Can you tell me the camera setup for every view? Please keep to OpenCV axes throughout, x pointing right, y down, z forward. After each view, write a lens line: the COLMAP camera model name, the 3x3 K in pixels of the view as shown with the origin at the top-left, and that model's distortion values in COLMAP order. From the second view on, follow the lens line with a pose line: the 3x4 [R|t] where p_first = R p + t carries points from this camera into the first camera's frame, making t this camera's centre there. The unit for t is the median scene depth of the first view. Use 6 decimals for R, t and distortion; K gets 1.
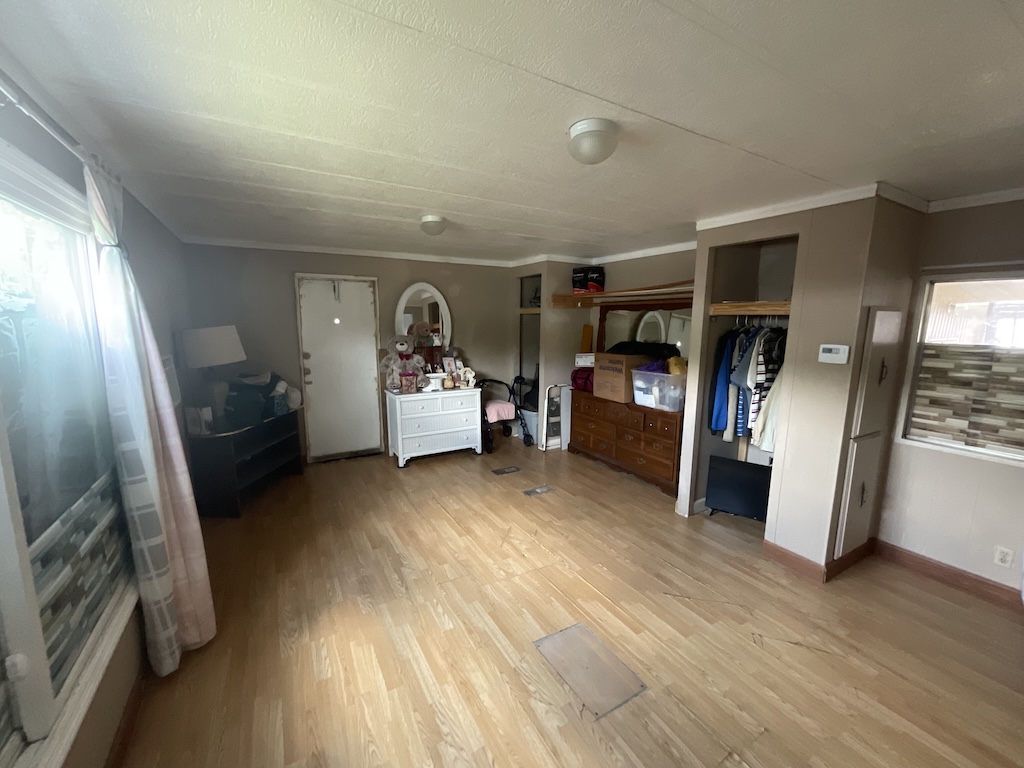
lens RADIAL K [[412.8, 0, 508.5], [0, 412.8, 386.8], [0, 0, 1]] dist [-0.001243, -0.000067]
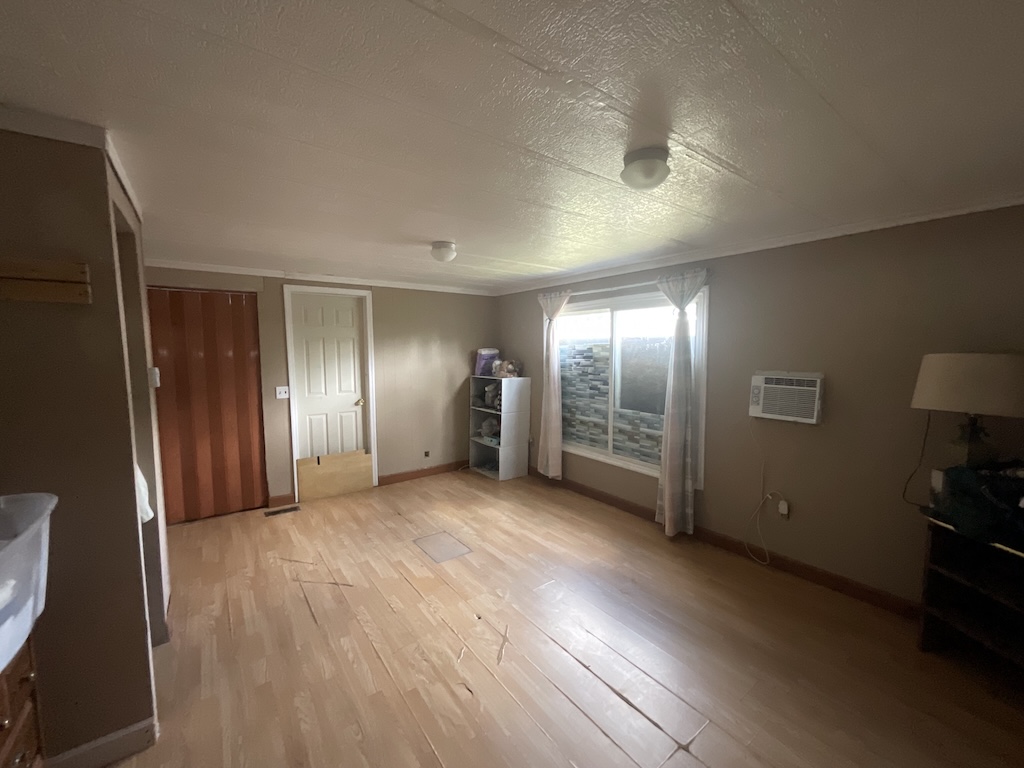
lens RADIAL K [[412.8, 0, 511.3], [0, 412.8, 385.4], [0, 0, 1]] dist [-0.001243, -0.000067]
pose [[-0.993960, 0.005071, -0.109624, 0.049680], [-0.022168, 0.969061, 0.245822, -0.216826], [0.107479, 0.246767, -0.963096, 1.391036]]
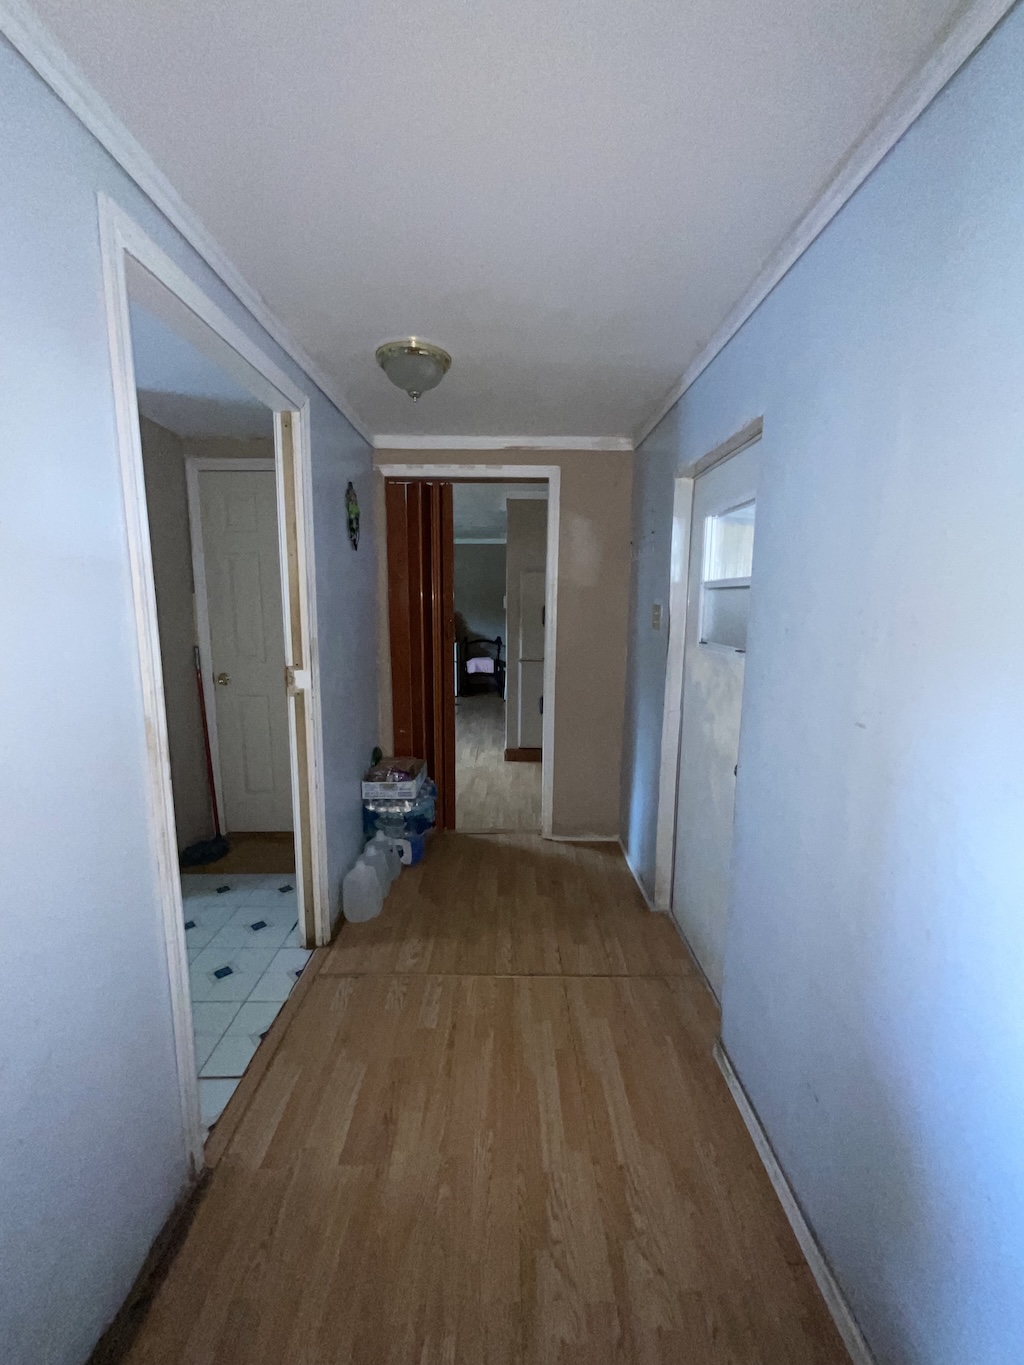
lens RADIAL K [[550.3, 0, 510.9], [0, 550.3, 686.4], [0, 0, 1]] dist [-0.001243, -0.000067]
pose [[0.866606, 0.076796, -0.493049, 1.265017], [-0.081837, 0.996581, 0.011385, 0.142814], [0.492237, 0.030483, 0.869927, -0.520627]]
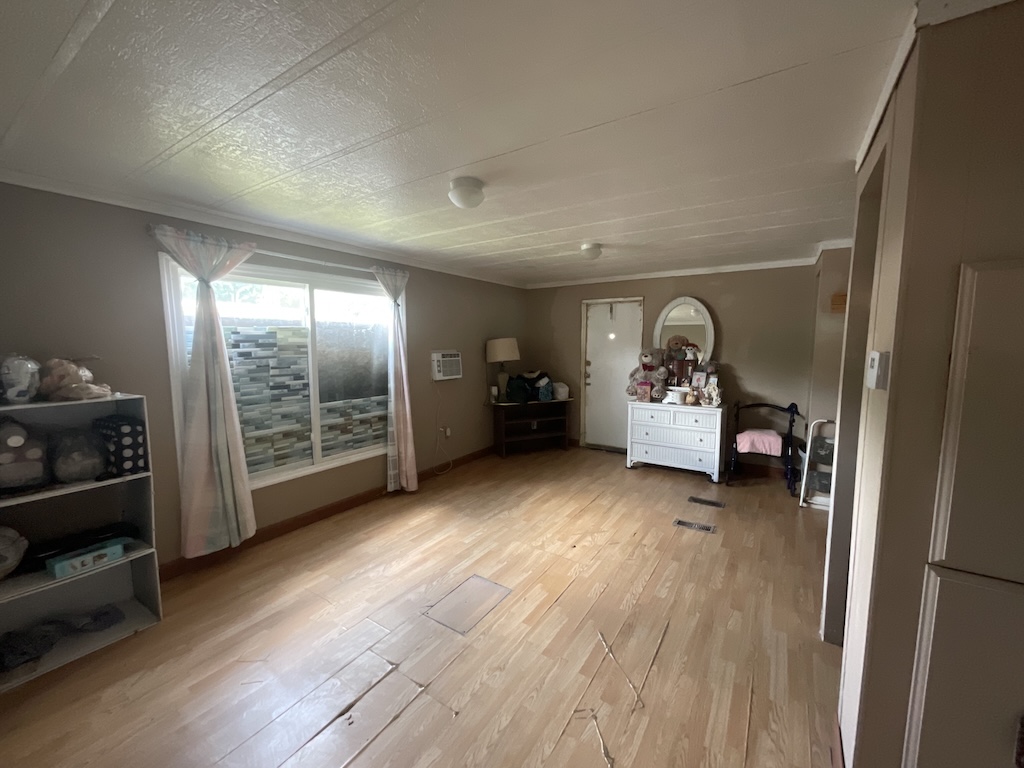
lens RADIAL K [[412.8, 0, 512.3], [0, 412.8, 384.1], [0, 0, 1]] dist [-0.001243, -0.000067]
pose [[0.445368, 0.083746, -0.891423, 0.717440], [-0.139109, 0.989998, 0.023505, -0.008953], [0.884475, 0.113536, 0.452563, 0.267447]]
